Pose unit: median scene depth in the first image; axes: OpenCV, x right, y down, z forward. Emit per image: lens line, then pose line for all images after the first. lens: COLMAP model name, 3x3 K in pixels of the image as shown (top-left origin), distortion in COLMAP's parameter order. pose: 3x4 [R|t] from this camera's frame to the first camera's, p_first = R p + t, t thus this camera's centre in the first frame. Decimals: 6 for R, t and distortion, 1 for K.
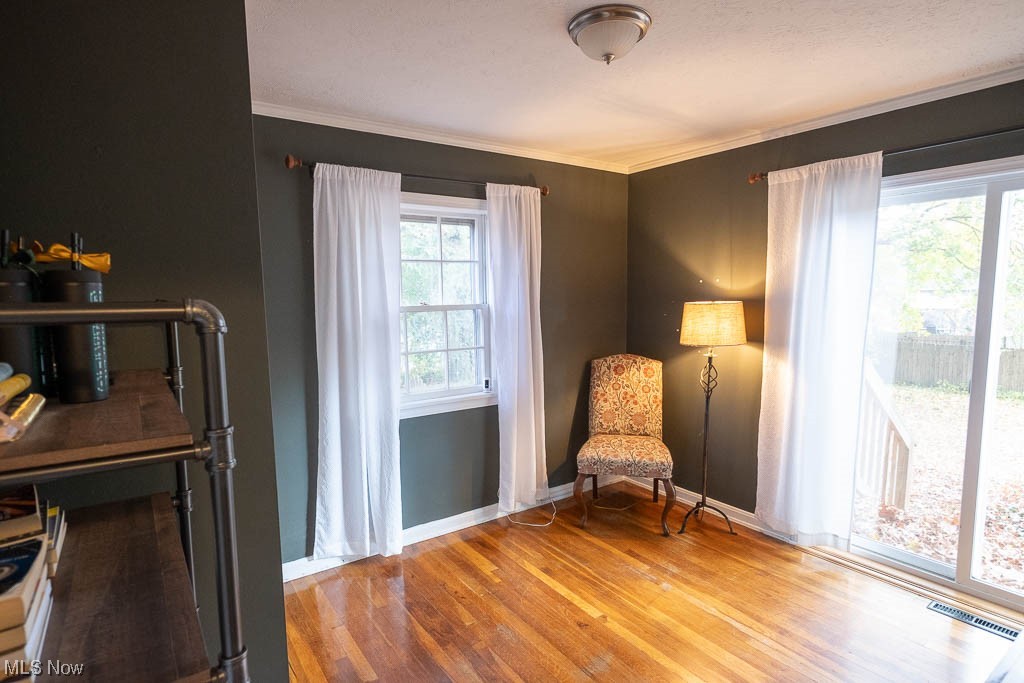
lens RADIAL K [[541.3, 0, 509.1], [0, 541.3, 343.8], [0, 0, 1]] dist [-0.005455, -0.001327]
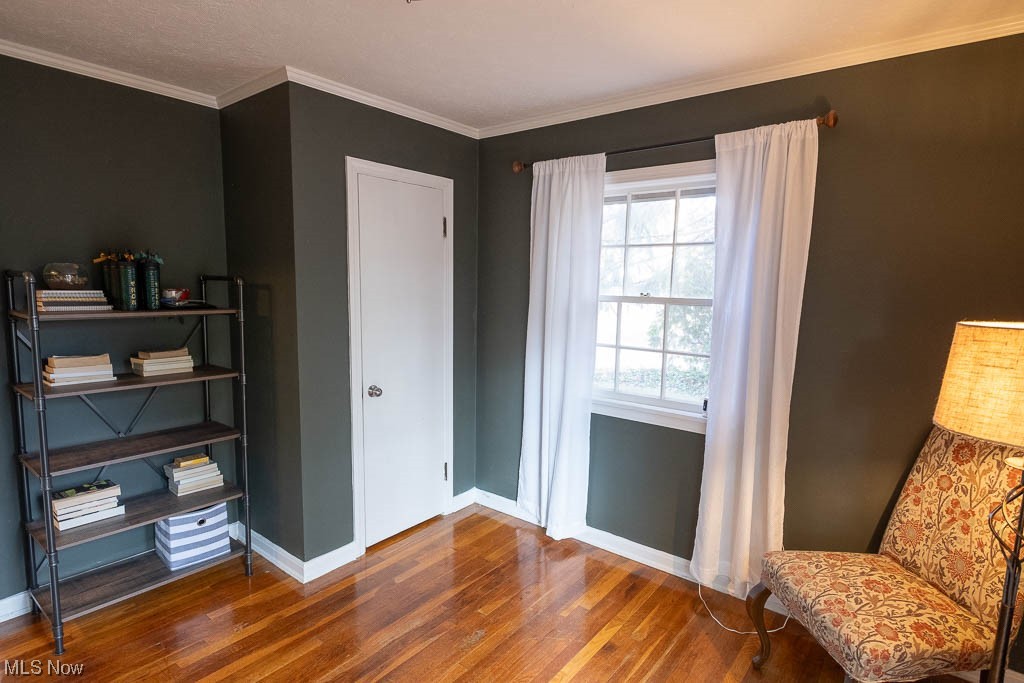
lens RADIAL K [[541.3, 0, 508.8], [0, 541.3, 343.2], [0, 0, 1]] dist [-0.005455, -0.001327]
pose [[0.278683, 0.132202, -0.951241, 0.615056], [-0.112994, 0.988114, 0.104223, -0.061651], [0.953713, 0.078439, 0.290308, 0.533854]]
